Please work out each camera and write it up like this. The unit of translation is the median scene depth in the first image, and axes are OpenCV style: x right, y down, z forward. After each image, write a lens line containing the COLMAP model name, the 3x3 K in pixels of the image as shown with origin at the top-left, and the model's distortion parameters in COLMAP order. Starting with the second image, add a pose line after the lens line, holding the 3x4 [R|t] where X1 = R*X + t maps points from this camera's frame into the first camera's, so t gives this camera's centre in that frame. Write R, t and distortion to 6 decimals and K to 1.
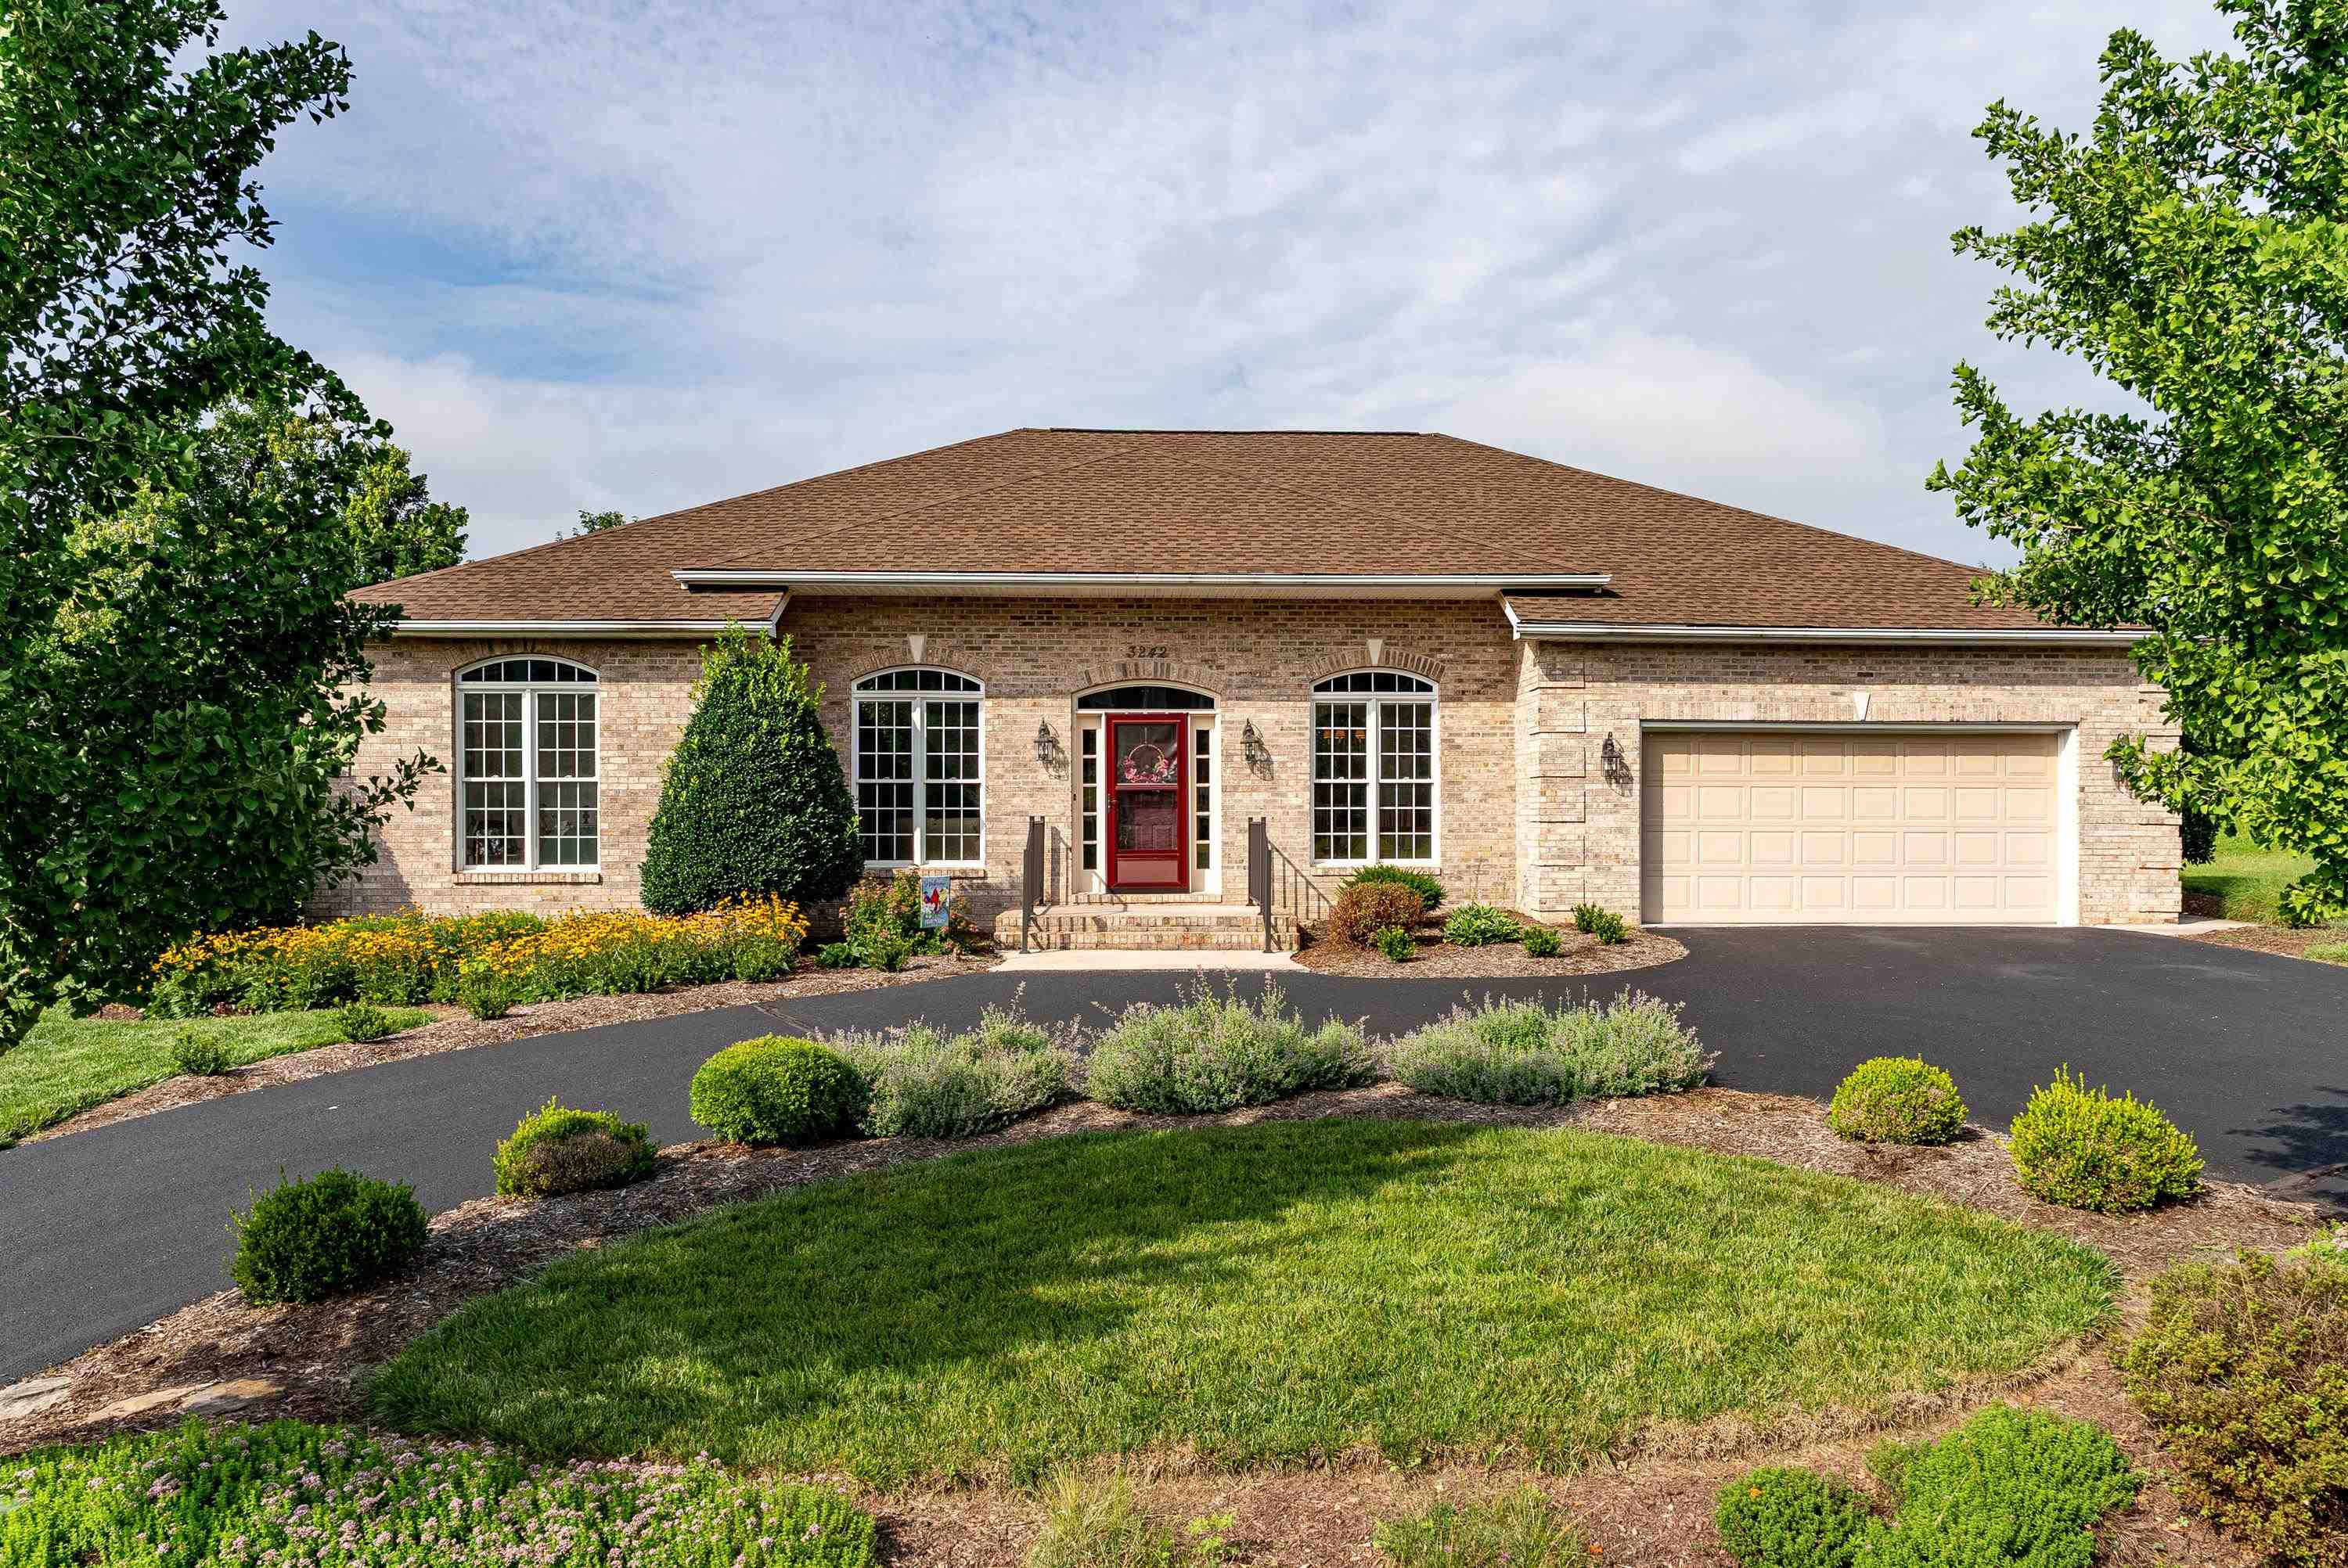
lens RADIAL K [[1701.6, 0, 1248.7], [0, 1701.6, 795.8], [0, 0, 1]] dist [-0.003060, -0.001539]
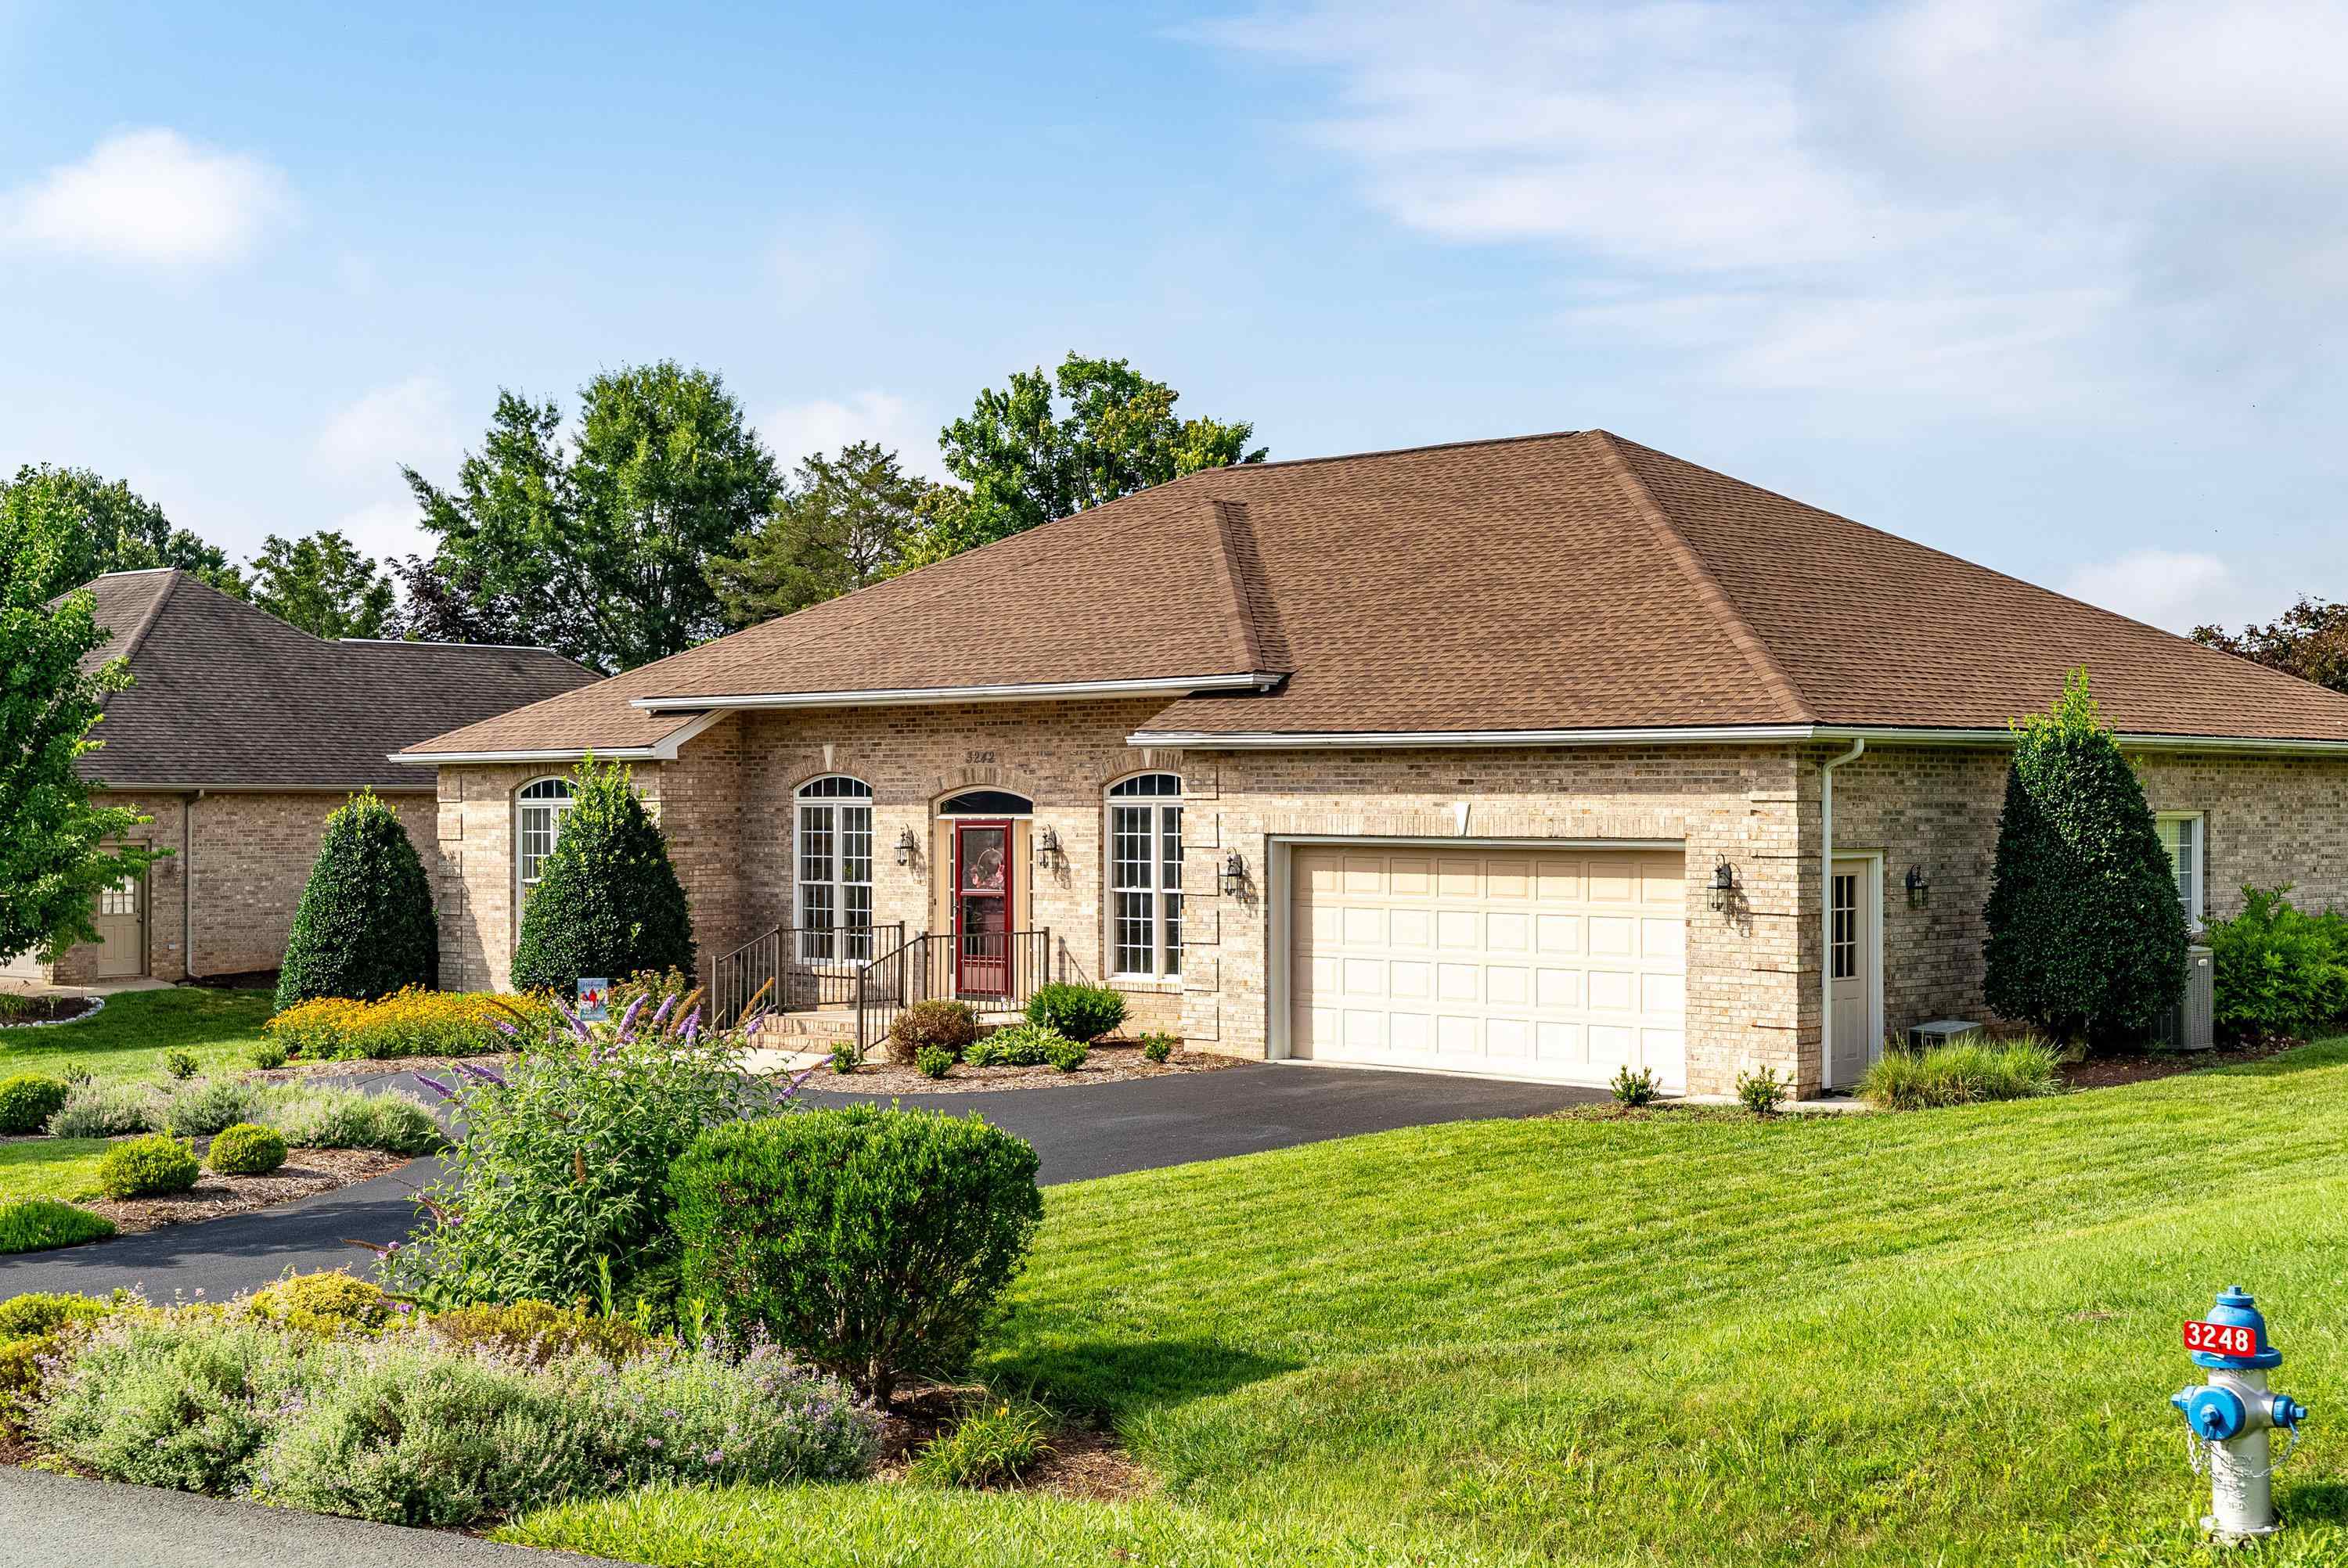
lens RADIAL K [[3182.9, 0, 1174.0], [0, 3182.9, 784.0], [0, 0, 1]] dist [0.024667, -0.003612]
pose [[0.688502, -0.004063, -0.725223, 1.406740], [0.009117, 0.999954, 0.003054, -0.075824], [0.725177, -0.008714, 0.688507, -0.203627]]
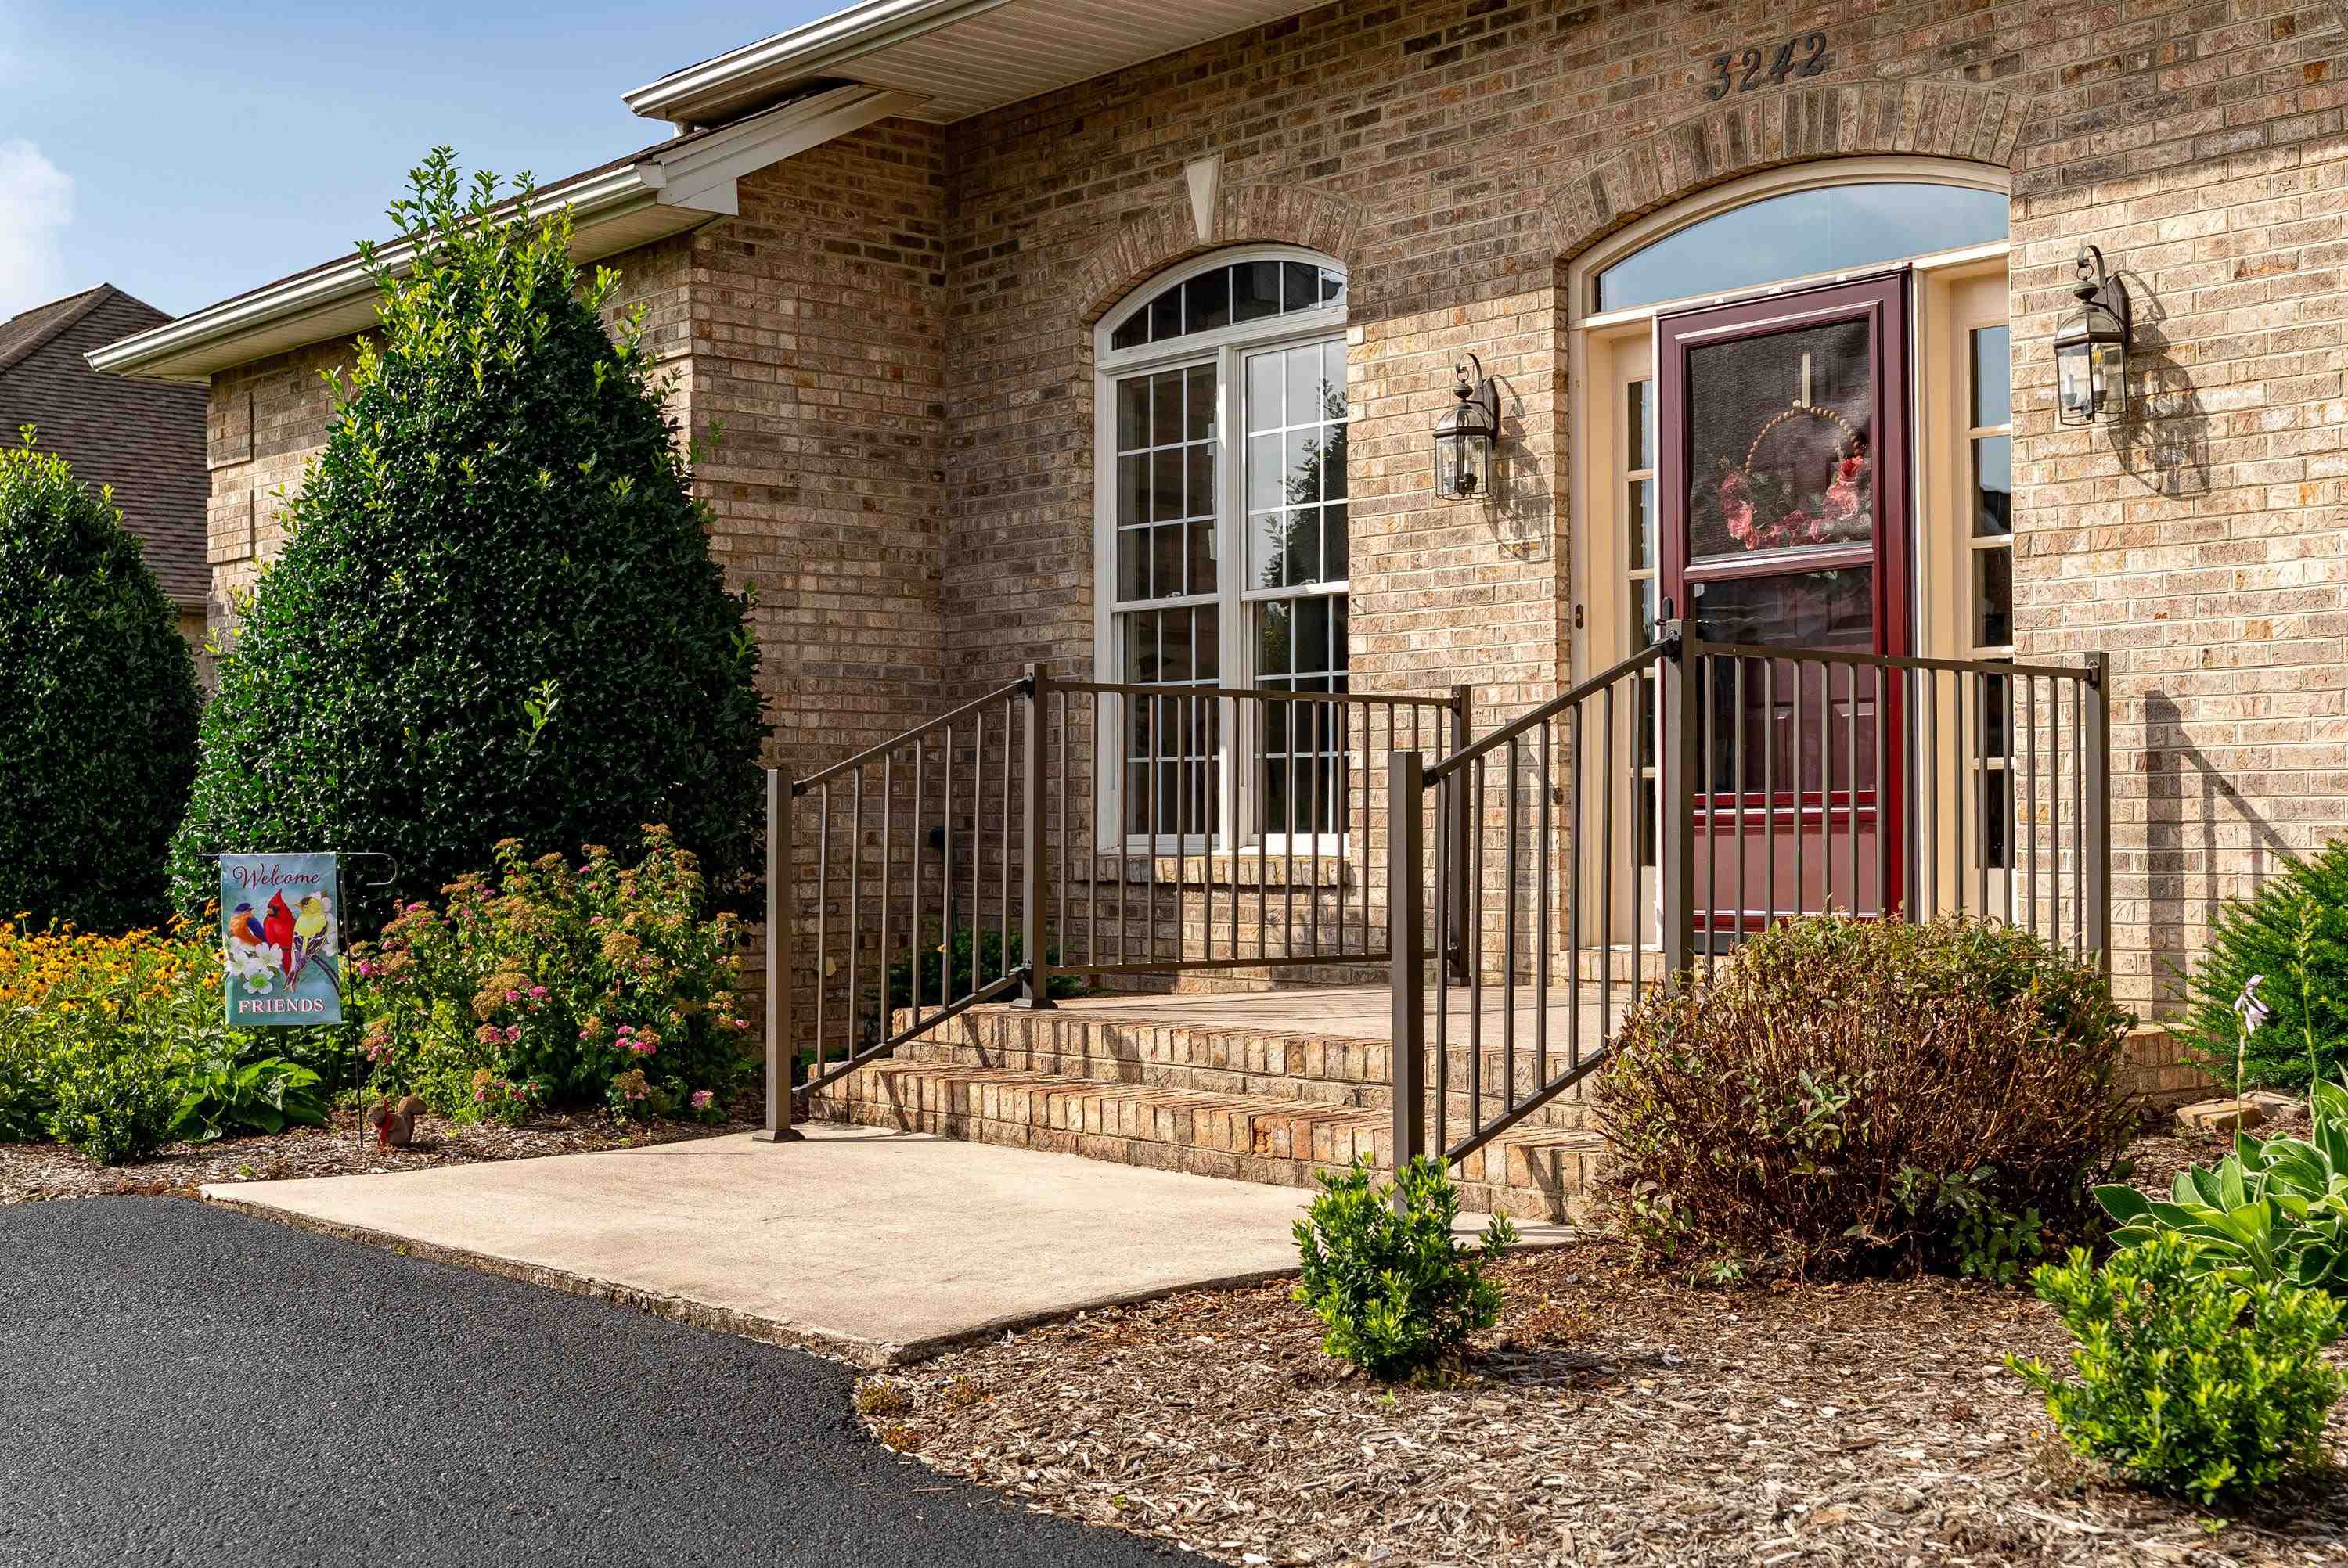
lens RADIAL K [[2833.1, 0, 1174.0], [0, 2833.1, 784.0], [0, 0, 1]] dist [0.002517, 0.018167]
pose [[0.614161, -0.015185, -0.789035, 0.244410], [0.013536, 0.999870, -0.008706, 0.033749], [0.789065, -0.005334, 0.614287, 0.666331]]
